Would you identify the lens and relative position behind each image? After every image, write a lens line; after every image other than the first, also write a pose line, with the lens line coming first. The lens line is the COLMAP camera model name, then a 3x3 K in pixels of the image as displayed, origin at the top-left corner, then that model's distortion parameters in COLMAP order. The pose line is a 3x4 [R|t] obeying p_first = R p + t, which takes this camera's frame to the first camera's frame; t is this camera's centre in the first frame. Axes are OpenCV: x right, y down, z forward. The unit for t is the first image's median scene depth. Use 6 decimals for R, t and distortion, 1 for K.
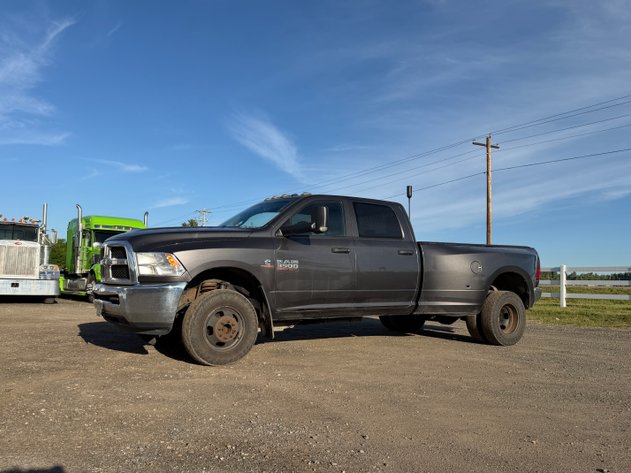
lens RADIAL K [[454.8, 0, 302.2], [0, 454.8, 239.3], [0, 0, 1]] dist [0.053514, -0.075110]
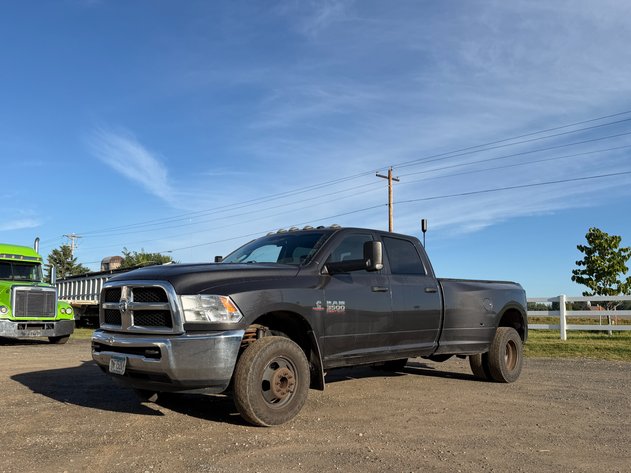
lens RADIAL K [[473.6, 0, 274.3], [0, 473.6, 257.5], [0, 0, 1]] dist [0.008619, 0.001258]
pose [[0.977650, 0.008632, 0.210064, -0.337494], [-0.004169, 0.999756, -0.021678, -0.018340], [-0.210200, 0.020318, 0.977447, 0.114270]]
